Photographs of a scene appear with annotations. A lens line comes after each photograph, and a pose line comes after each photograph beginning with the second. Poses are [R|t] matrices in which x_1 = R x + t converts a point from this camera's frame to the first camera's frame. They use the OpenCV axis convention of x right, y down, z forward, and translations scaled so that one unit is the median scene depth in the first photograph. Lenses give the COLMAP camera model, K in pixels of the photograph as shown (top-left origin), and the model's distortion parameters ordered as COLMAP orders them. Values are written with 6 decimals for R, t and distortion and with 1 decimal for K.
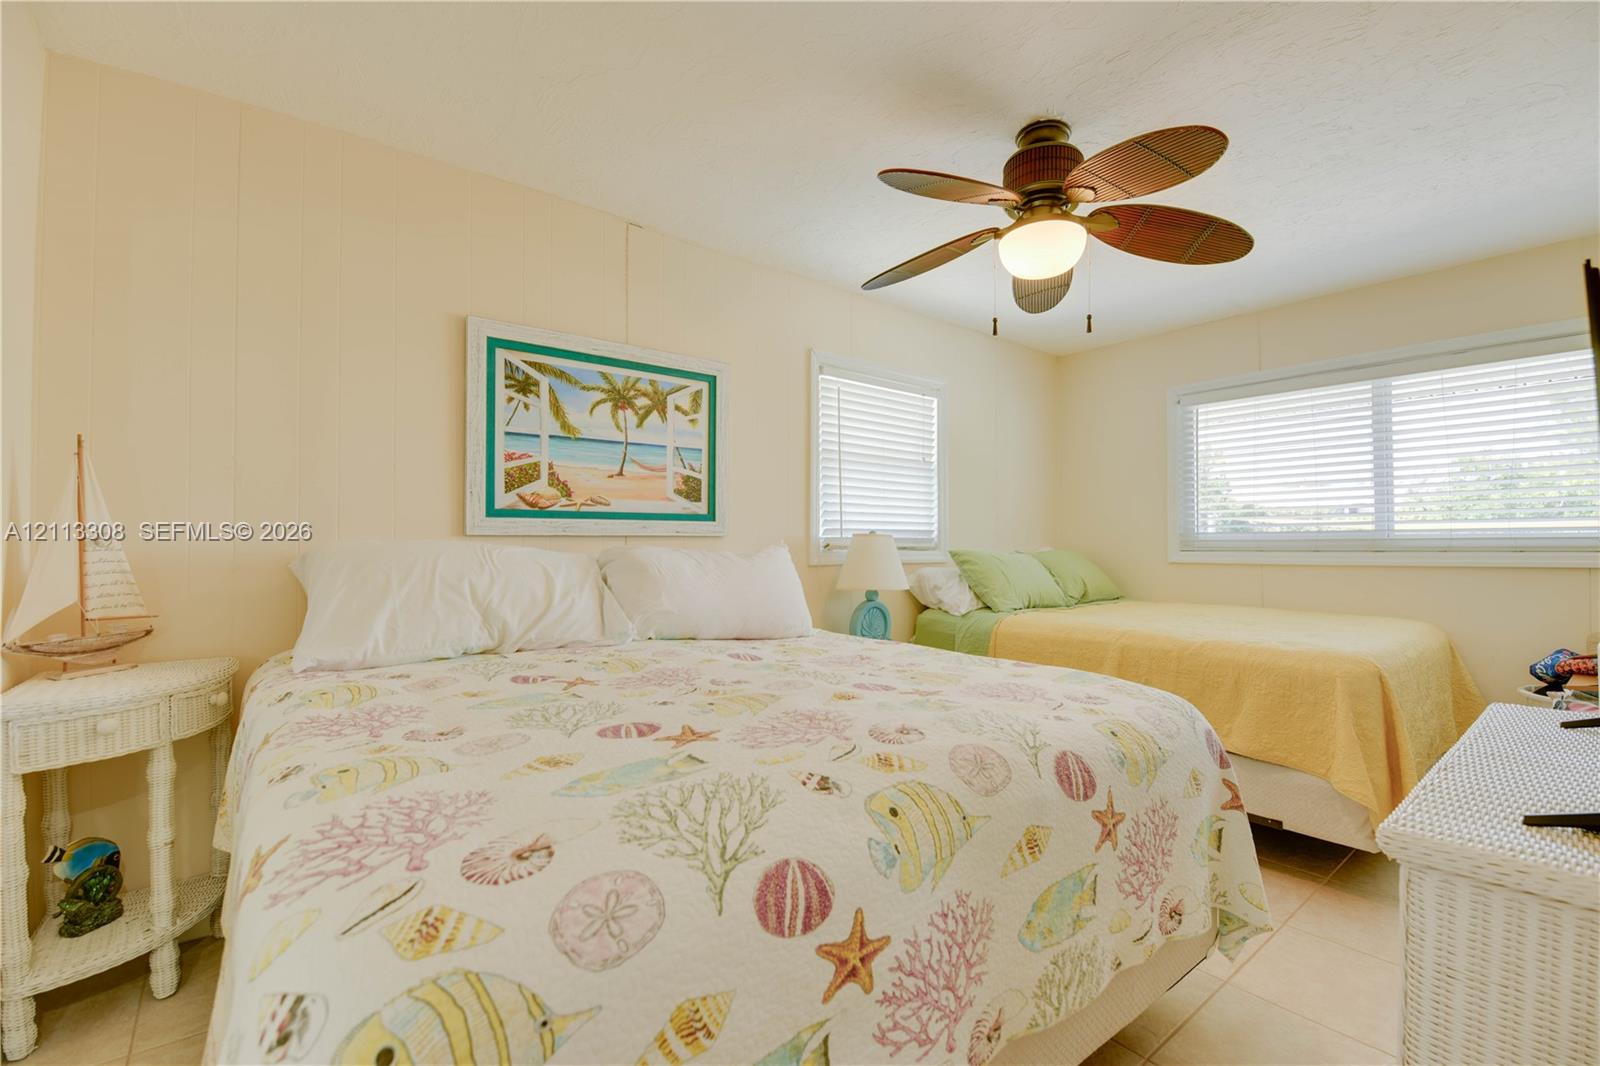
lens RADIAL K [[709.0, 0, 802.6], [0, 709.0, 537.1], [0, 0, 1]] dist [-0.003102, -0.005122]
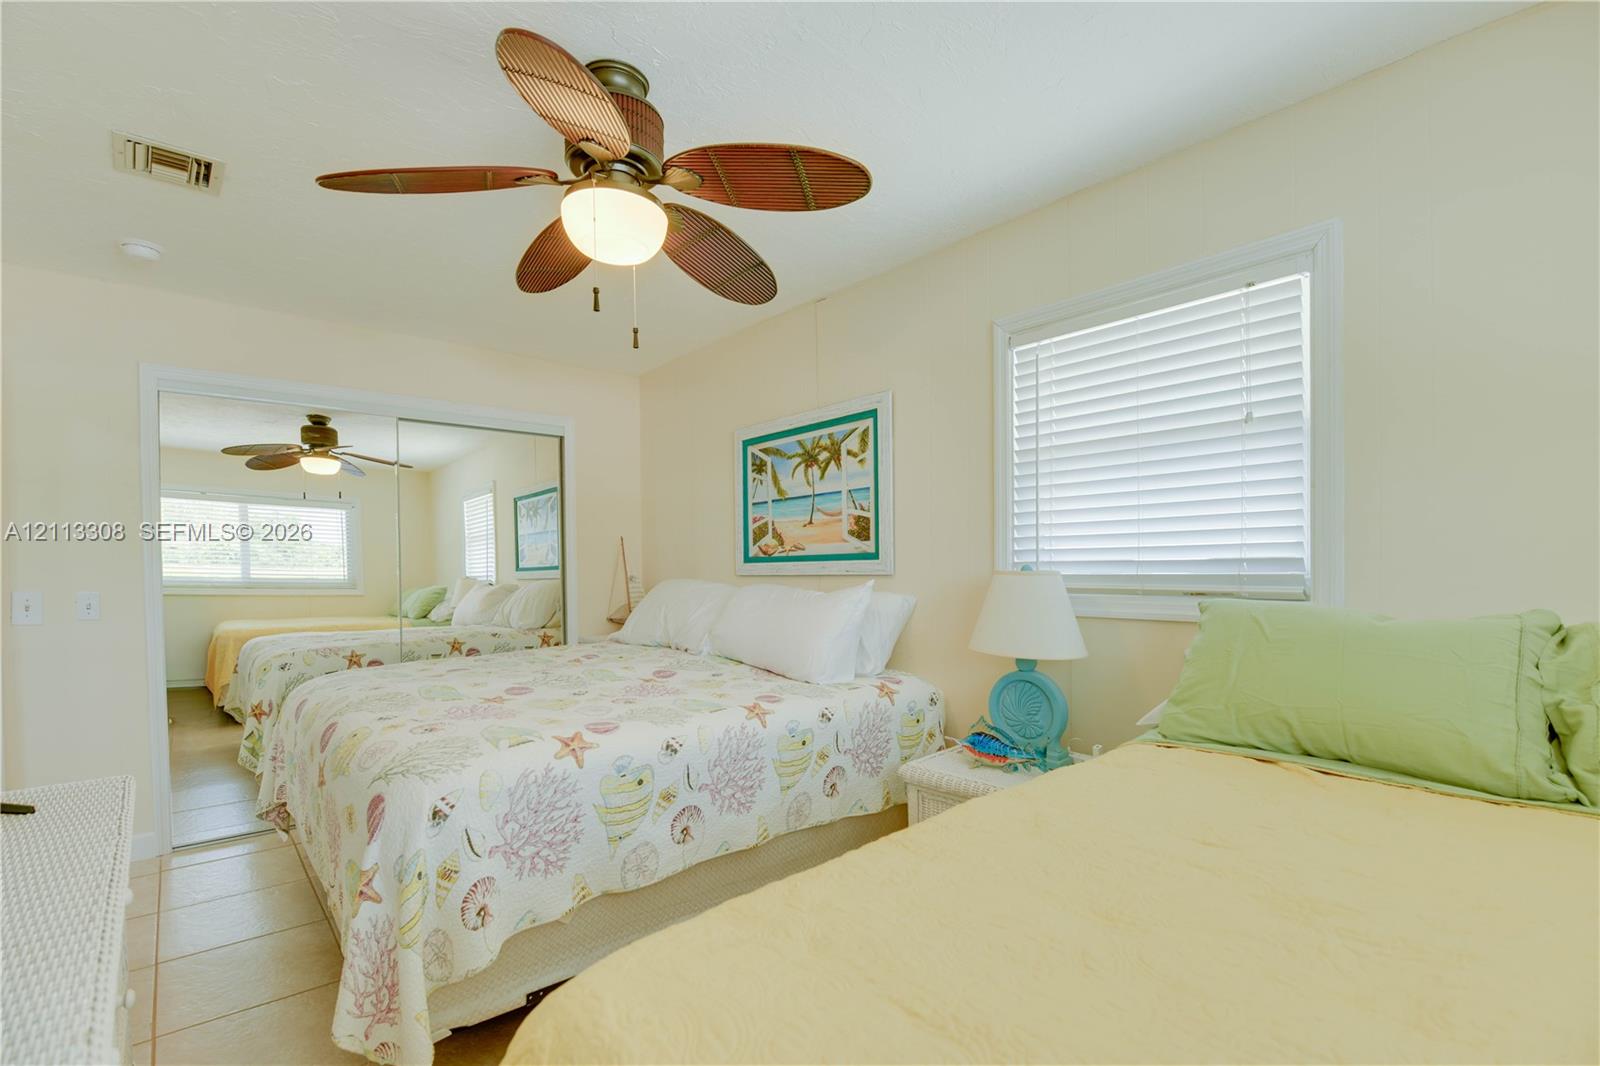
lens RADIAL K [[709.0, 0, 824.5], [0, 709.0, 586.4], [0, 0, 1]] dist [-0.003102, -0.005122]
pose [[0.058455, 0.011391, -0.998225, 0.918104], [0.003622, 0.999926, 0.011622, 0.002969], [0.998283, -0.004295, 0.058409, 0.956323]]
